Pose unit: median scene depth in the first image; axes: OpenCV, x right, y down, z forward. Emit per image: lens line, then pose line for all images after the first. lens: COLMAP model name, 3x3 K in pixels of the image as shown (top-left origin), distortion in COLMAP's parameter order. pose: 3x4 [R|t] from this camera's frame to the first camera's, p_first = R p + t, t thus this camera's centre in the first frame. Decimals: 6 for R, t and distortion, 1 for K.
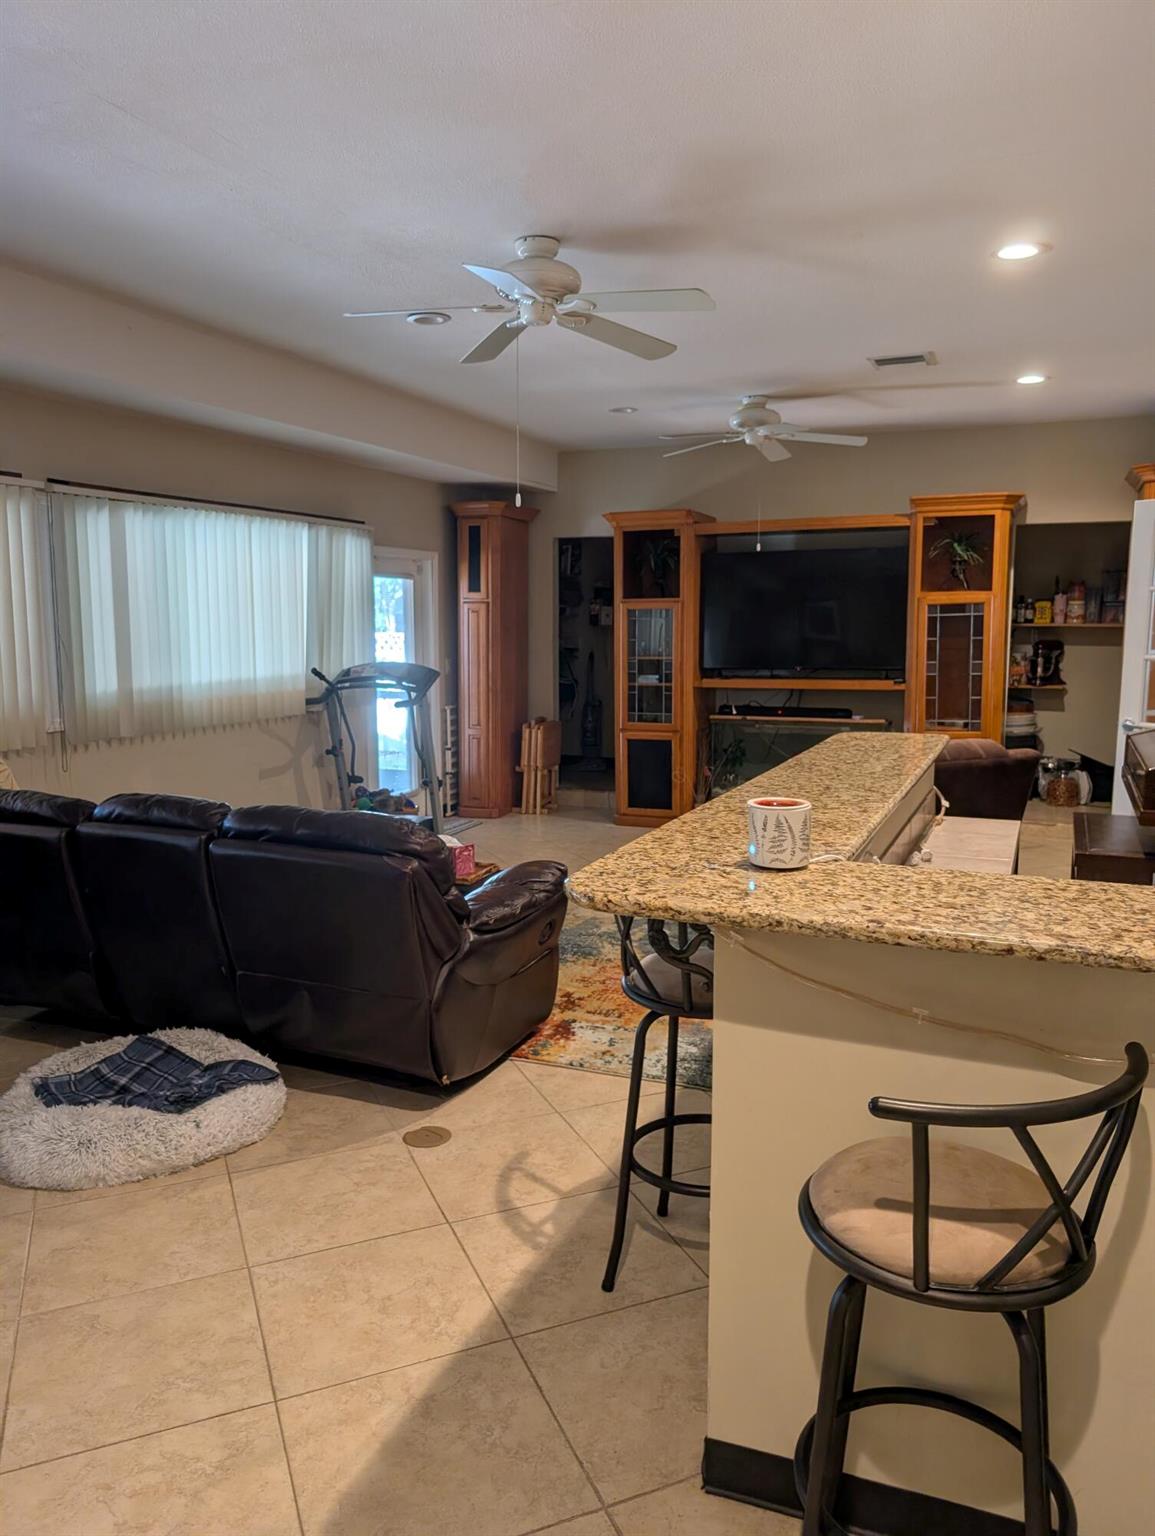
lens RADIAL K [[1075.4, 0, 561.8], [0, 1075.4, 778.1], [0, 0, 1]] dist [0.031144, -0.002794]
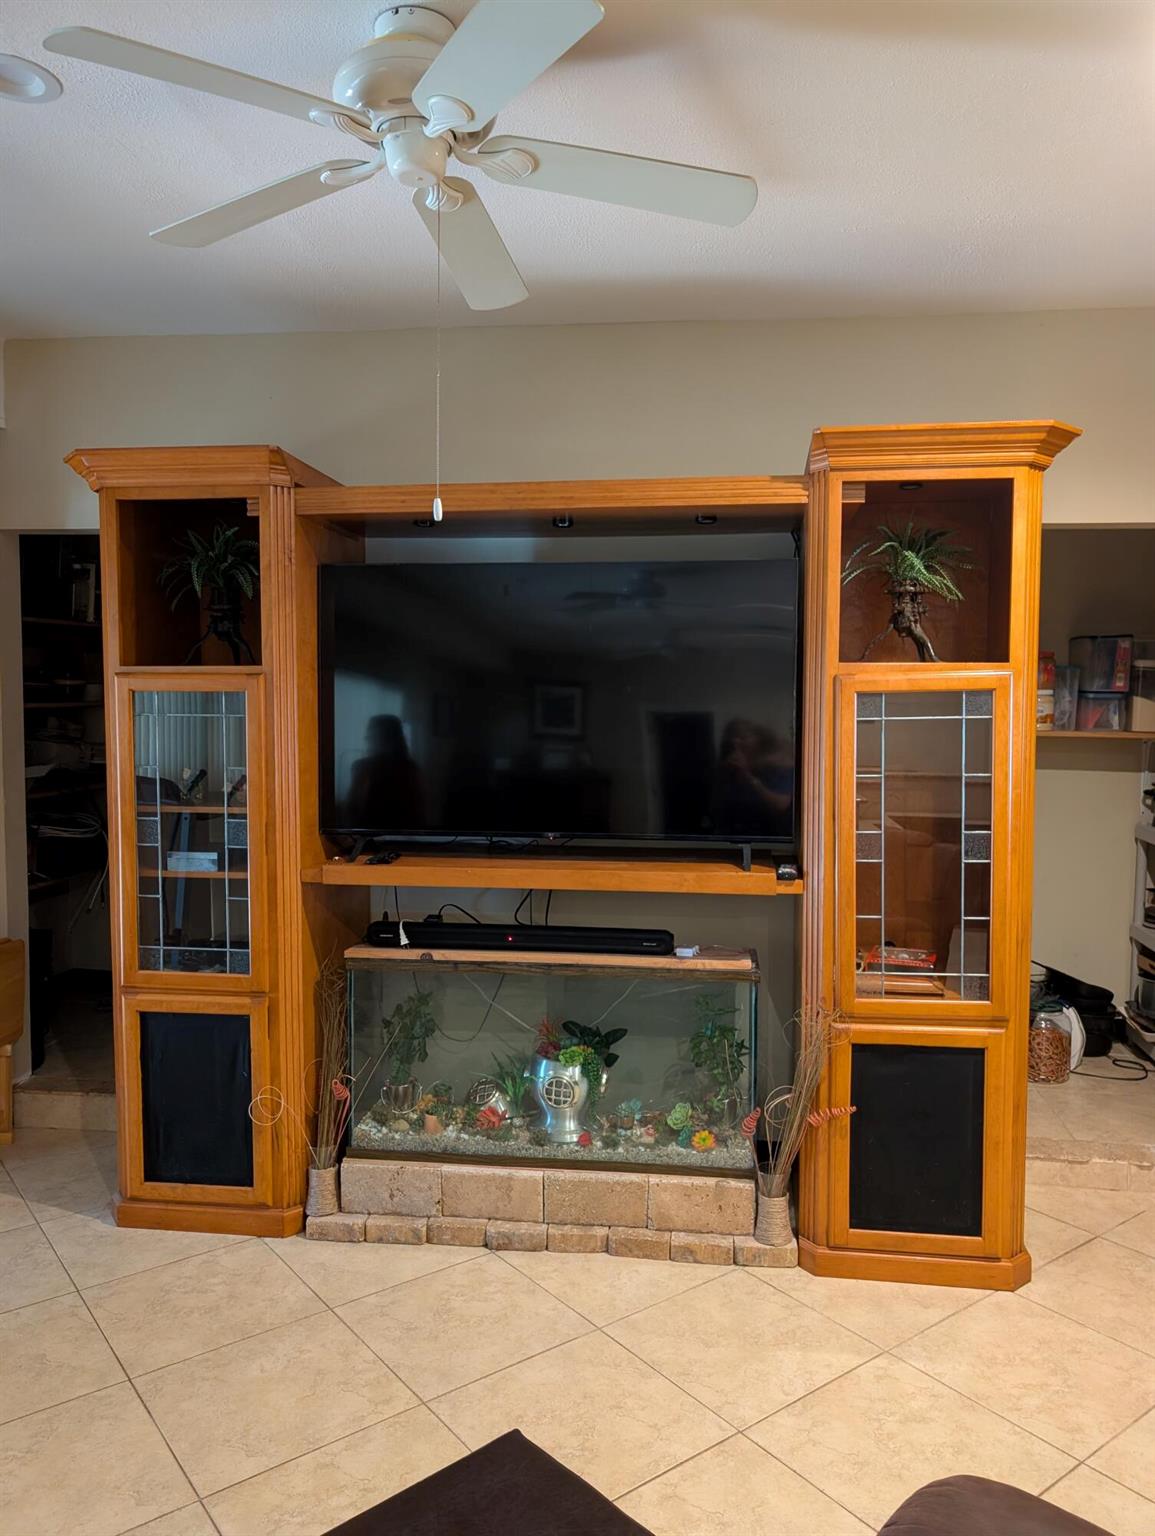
lens RADIAL K [[1075.4, 0, 580.3], [0, 1075.4, 778.2], [0, 0, 1]] dist [0.031144, -0.002794]
pose [[0.962801, -0.007880, 0.270098, 0.114307], [0.027820, 0.997154, -0.070075, -0.092909], [-0.268777, 0.074983, 0.960279, 0.577307]]
